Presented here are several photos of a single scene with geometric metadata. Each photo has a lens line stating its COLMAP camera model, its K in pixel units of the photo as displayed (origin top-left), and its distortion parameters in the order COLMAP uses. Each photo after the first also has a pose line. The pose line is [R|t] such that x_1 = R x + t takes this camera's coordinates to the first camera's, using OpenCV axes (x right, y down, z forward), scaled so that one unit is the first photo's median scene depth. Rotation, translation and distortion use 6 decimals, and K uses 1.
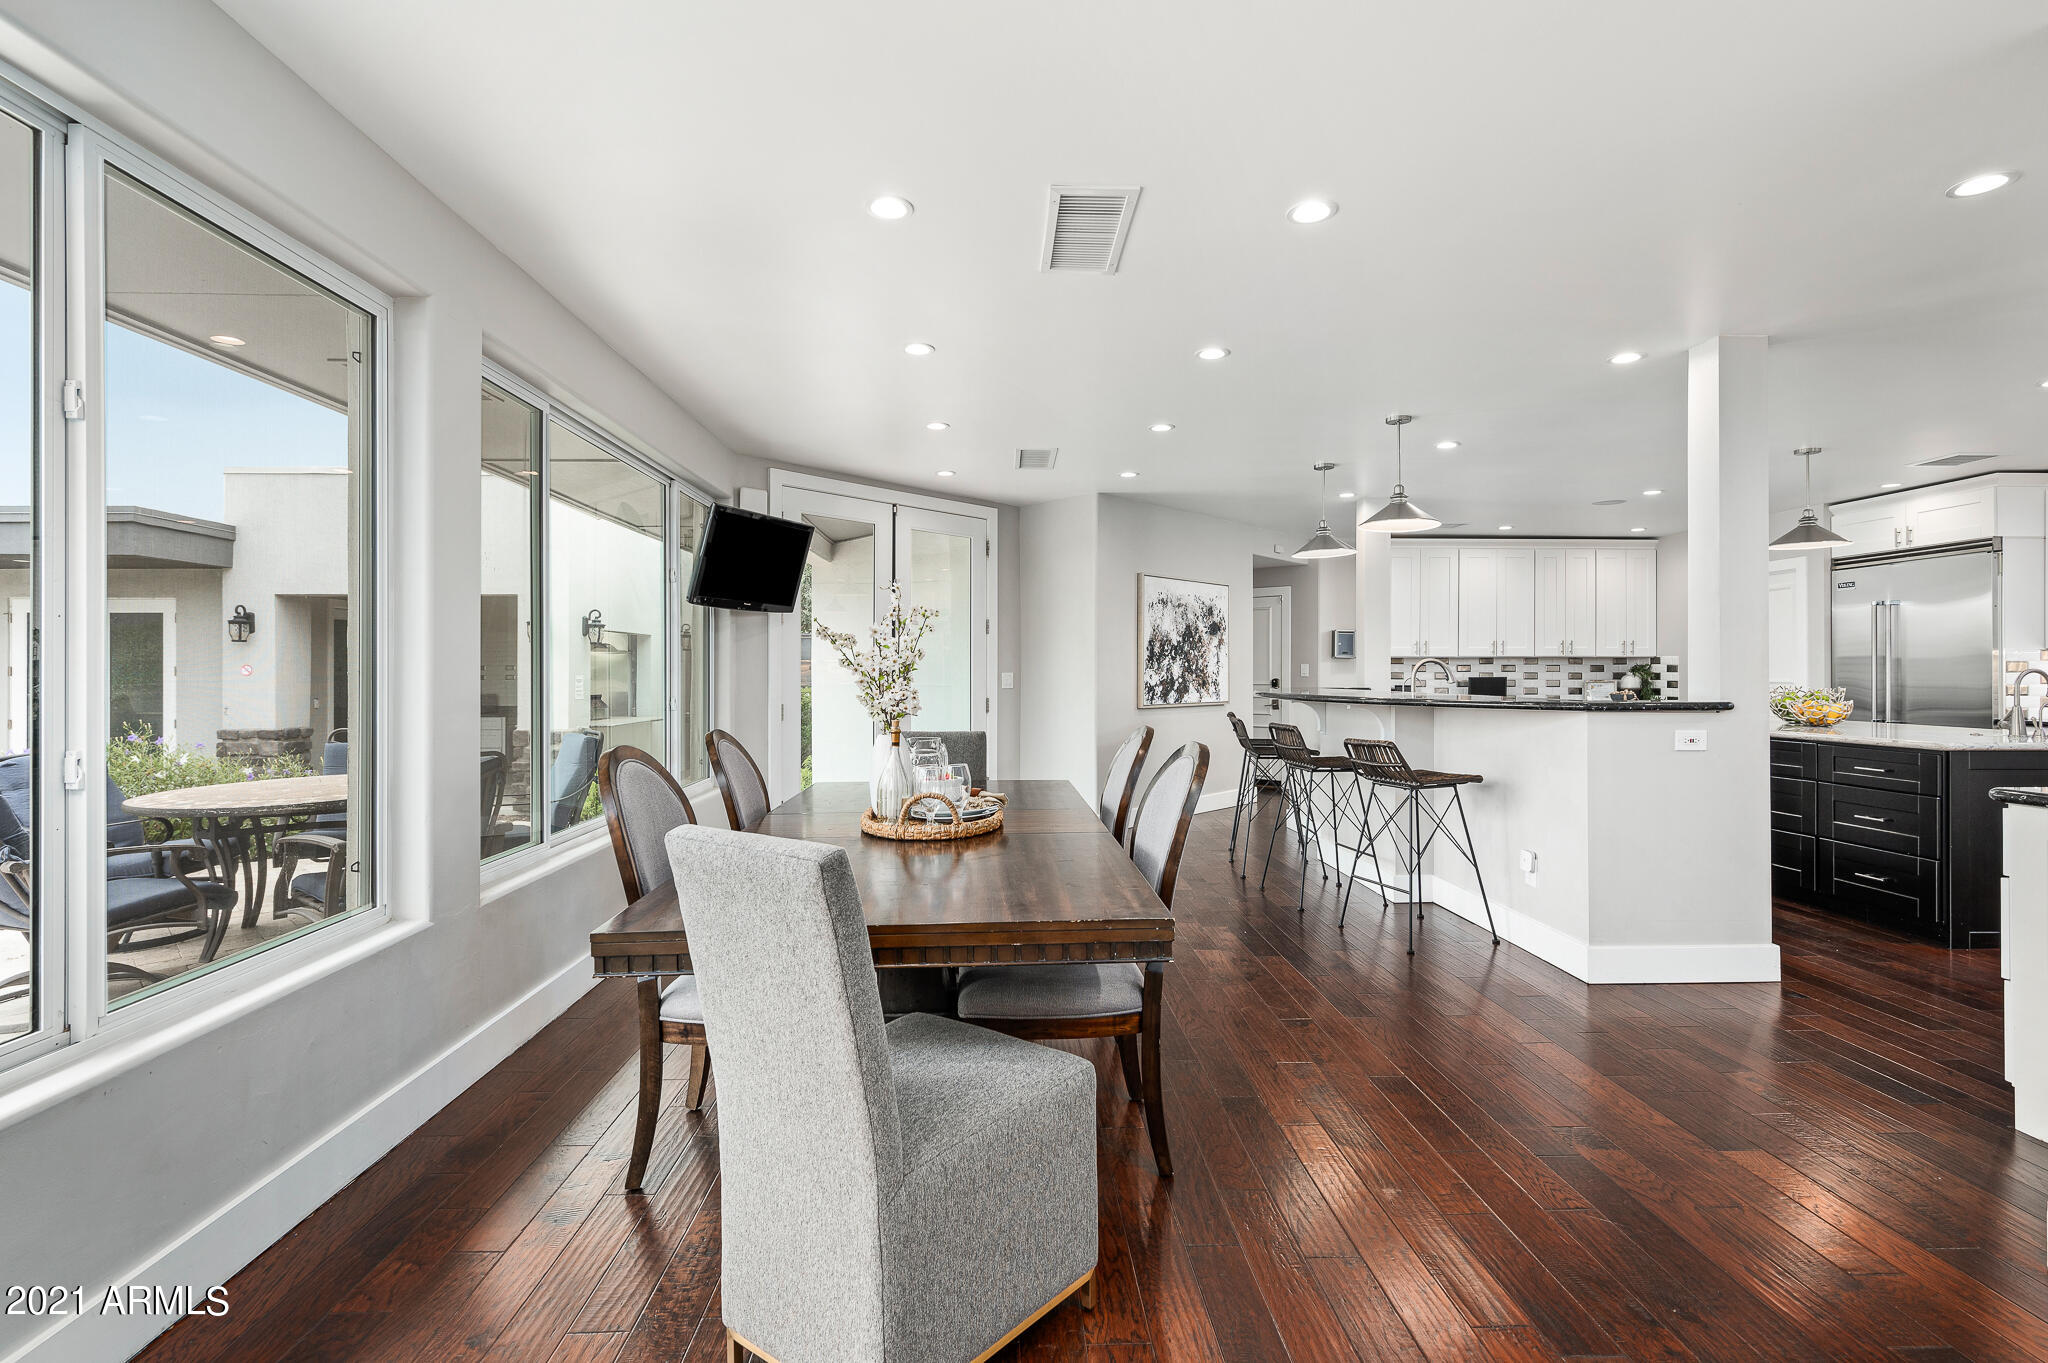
lens RADIAL K [[941.5, 0, 1031.5], [0, 941.5, 671.6], [0, 0, 1]] dist [0.007597, -0.001930]
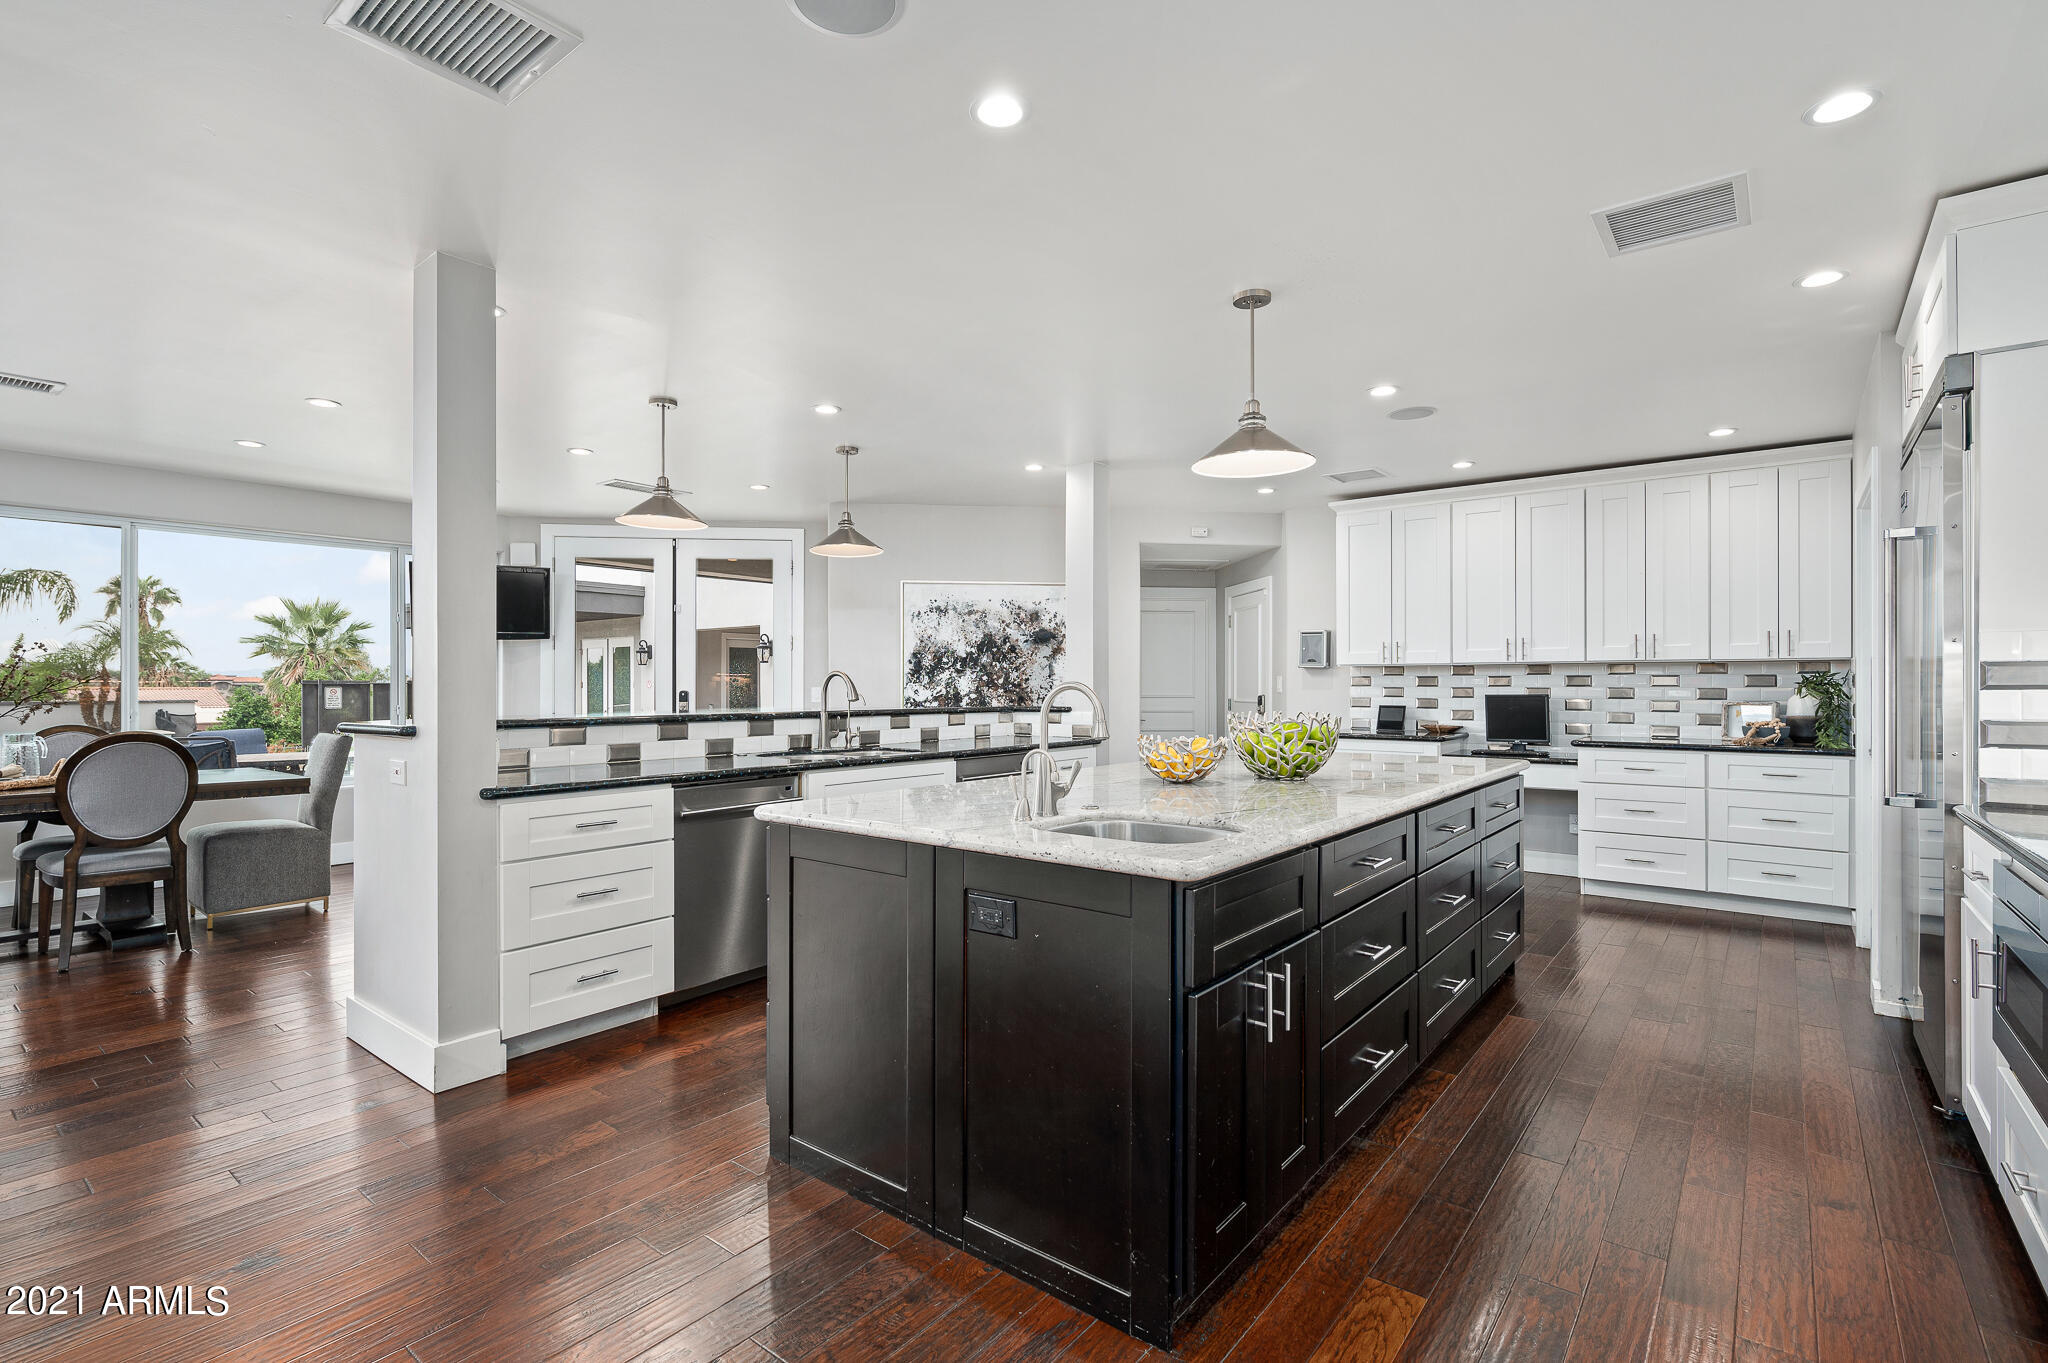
lens RADIAL K [[941.5, 0, 1025.7], [0, 941.5, 682.2], [0, 0, 1]] dist [0.007597, -0.001930]
pose [[0.761374, -0.001168, -0.648312, 0.749501], [0.000099, 0.999999, -0.001684, -0.002196], [0.648313, 0.001218, 0.761373, 0.333705]]
